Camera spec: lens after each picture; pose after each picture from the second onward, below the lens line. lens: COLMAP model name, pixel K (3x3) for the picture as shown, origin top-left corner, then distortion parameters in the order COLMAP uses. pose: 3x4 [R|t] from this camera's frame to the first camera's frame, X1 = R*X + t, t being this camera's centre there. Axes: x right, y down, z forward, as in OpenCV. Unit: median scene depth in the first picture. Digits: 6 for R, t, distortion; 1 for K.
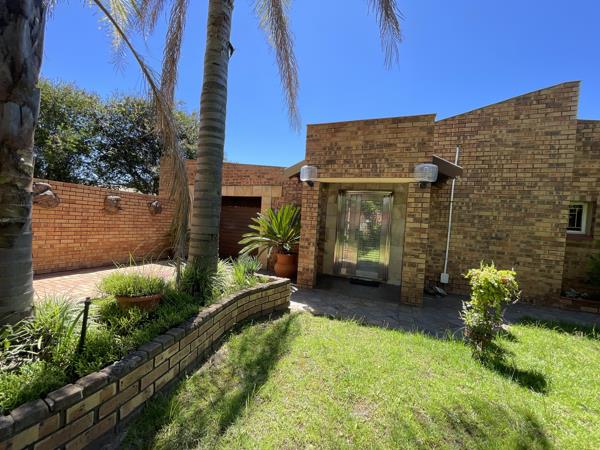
lens RADIAL K [[240.7, 0, 300.7], [0, 240.7, 226.0], [0, 0, 1]] dist [-0.004337, -0.000867]
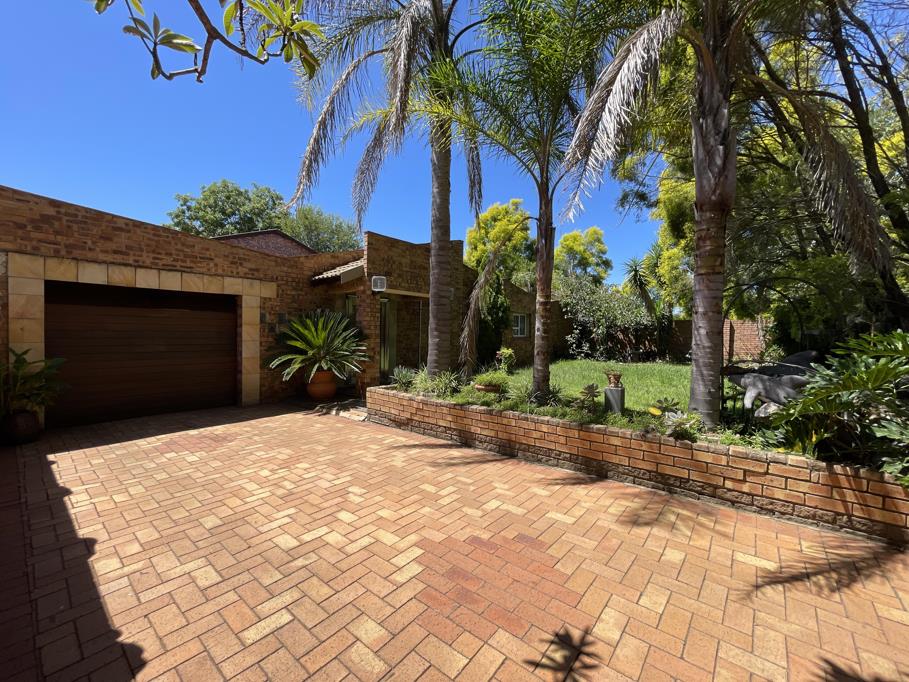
lens RADIAL K [[364.6, 0, 460.5], [0, 364.6, 347.7], [0, 0, 1]] dist [-0.004337, -0.000867]
pose [[0.298820, -0.101618, 0.948884, -1.370081], [0.025602, 0.994810, 0.098473, -0.093083], [-0.953966, -0.005132, 0.299870, 0.214681]]
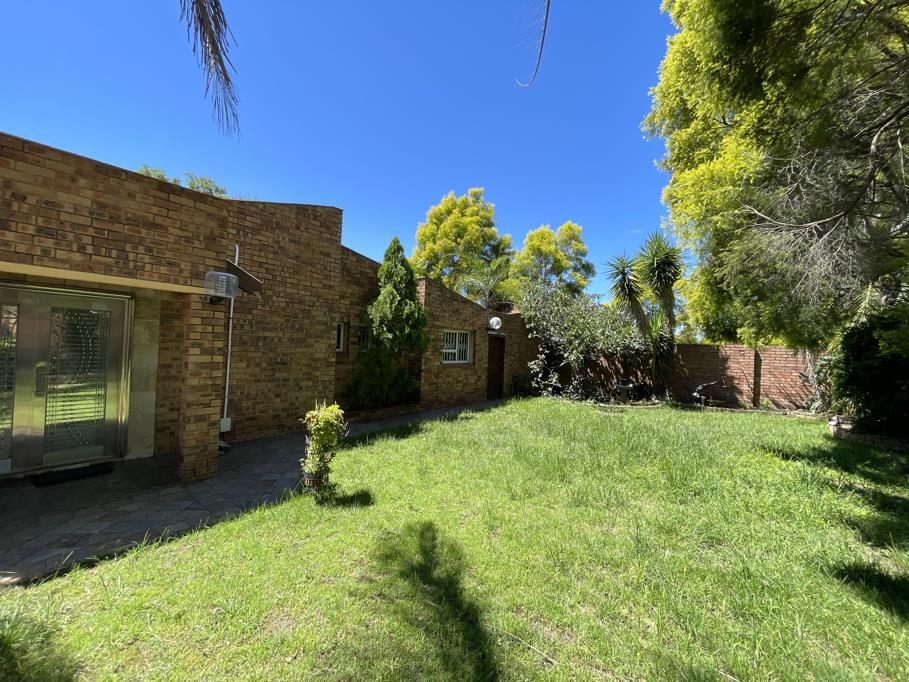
lens RADIAL K [[364.6, 0, 452.2], [0, 364.6, 342.8], [0, 0, 1]] dist [-0.004337, -0.000867]
pose [[0.297847, -0.042597, 0.953663, -0.251846], [0.002310, 0.999033, 0.043902, -0.081968], [-0.954611, -0.010873, 0.297657, 0.037427]]
